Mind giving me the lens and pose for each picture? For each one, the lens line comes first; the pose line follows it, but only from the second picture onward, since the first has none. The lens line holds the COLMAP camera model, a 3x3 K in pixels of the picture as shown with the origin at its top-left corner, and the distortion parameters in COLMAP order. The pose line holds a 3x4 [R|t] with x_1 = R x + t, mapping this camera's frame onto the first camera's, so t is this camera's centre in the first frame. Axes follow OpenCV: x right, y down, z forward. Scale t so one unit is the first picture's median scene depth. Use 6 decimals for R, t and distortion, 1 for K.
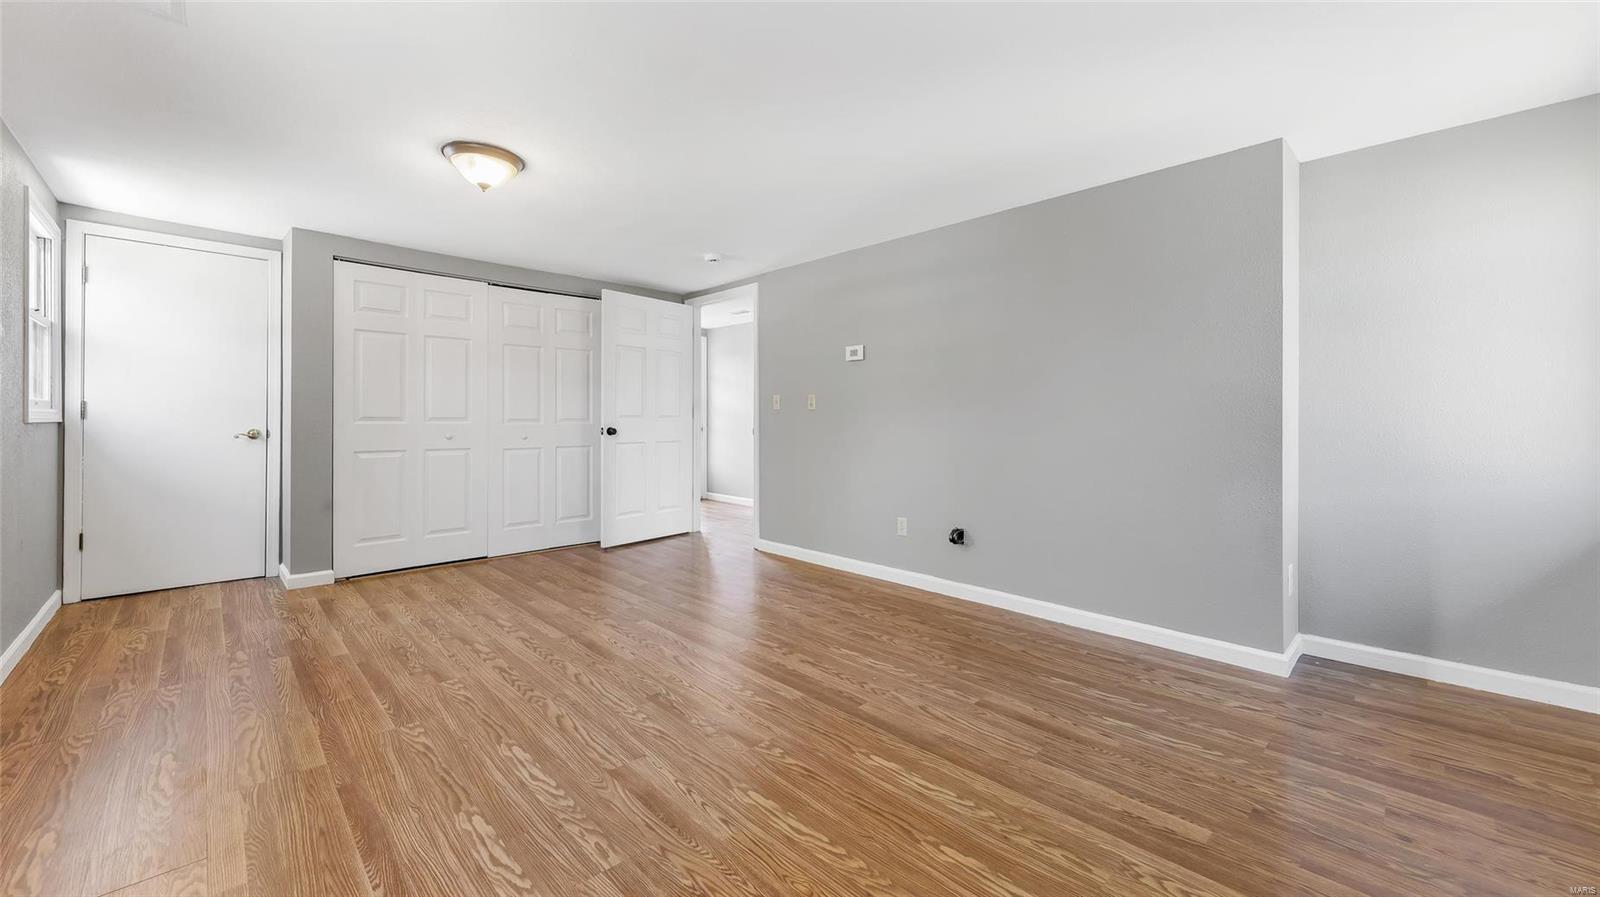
lens RADIAL K [[617.4, 0, 793.4], [0, 617.4, 399.5], [0, 0, 1]] dist [0.008085, -0.000730]
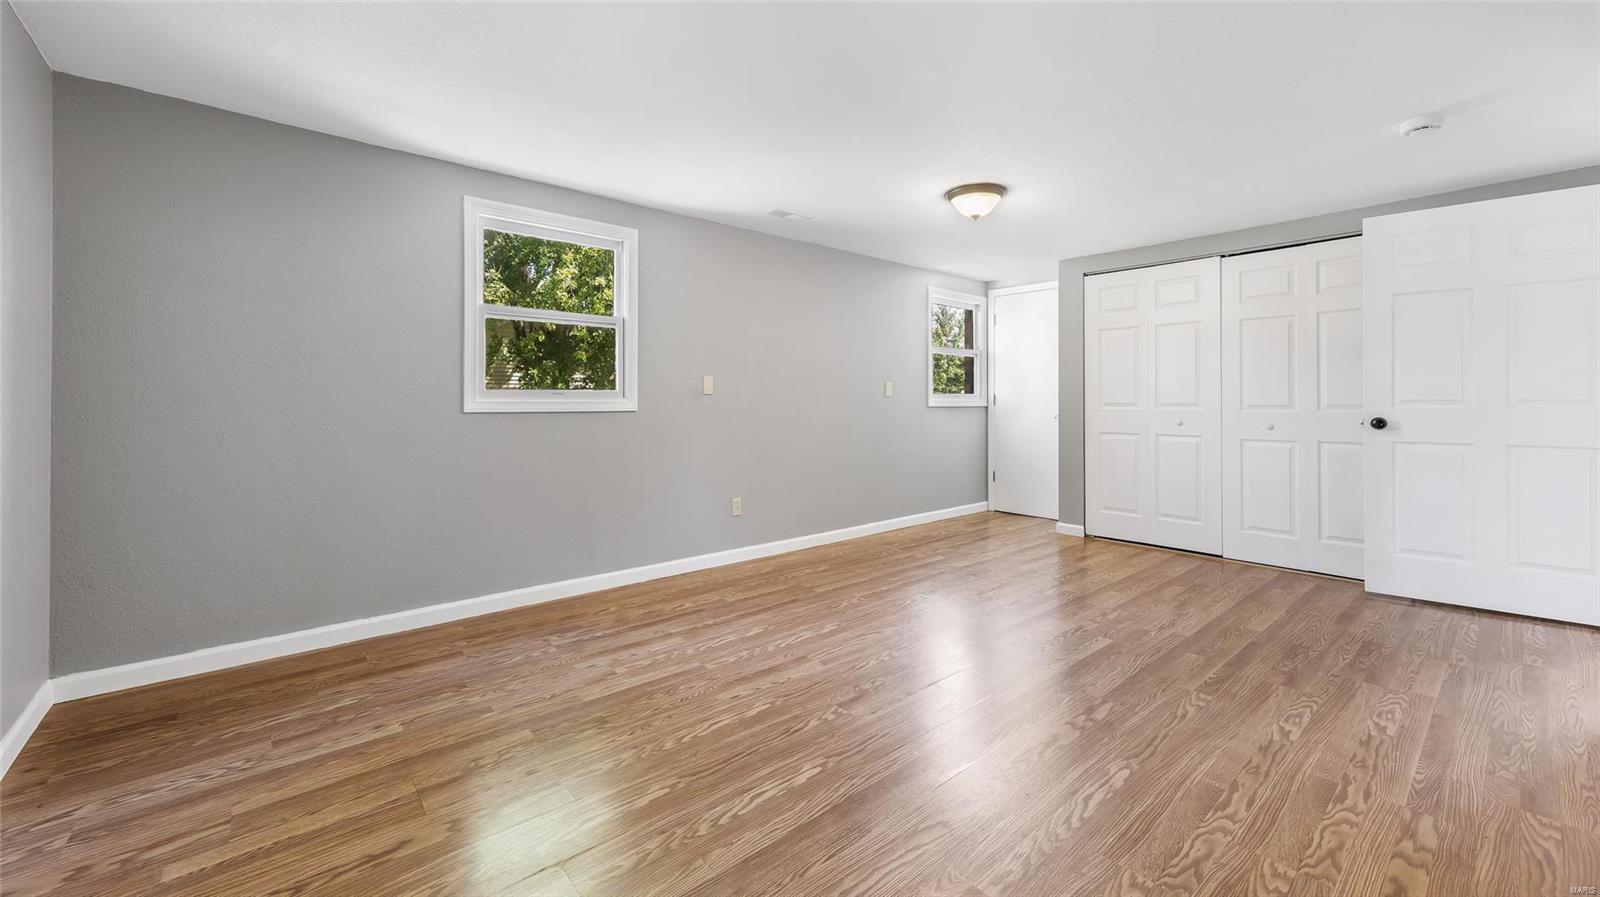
lens RADIAL K [[617.4, 0, 809.3], [0, 617.4, 381.5], [0, 0, 1]] dist [0.008085, -0.000730]
pose [[-0.044113, -0.036849, -0.998347, 0.828557], [0.031575, 0.998769, -0.038260, 0.023266], [0.998527, -0.033210, -0.042895, 0.802338]]
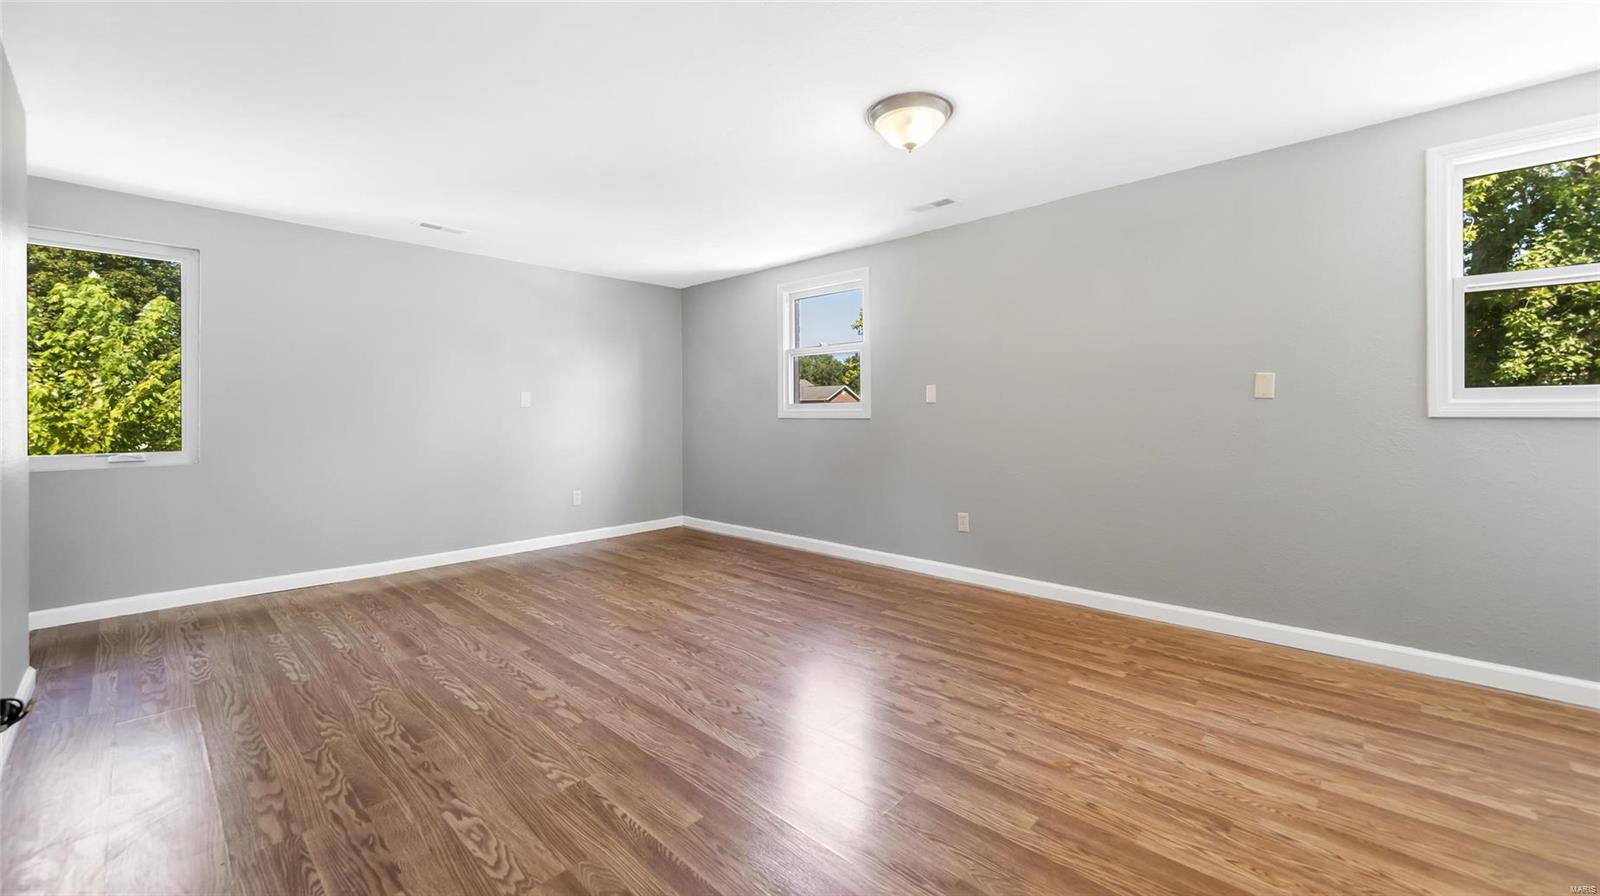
lens RADIAL K [[617.4, 0, 804.0], [0, 617.4, 449.5], [0, 0, 1]] dist [0.008085, -0.000730]
pose [[-0.998008, 0.006513, -0.062756, -0.324950], [0.004620, 0.999531, 0.030262, 0.059972], [0.062924, 0.029912, -0.997570, 2.016332]]
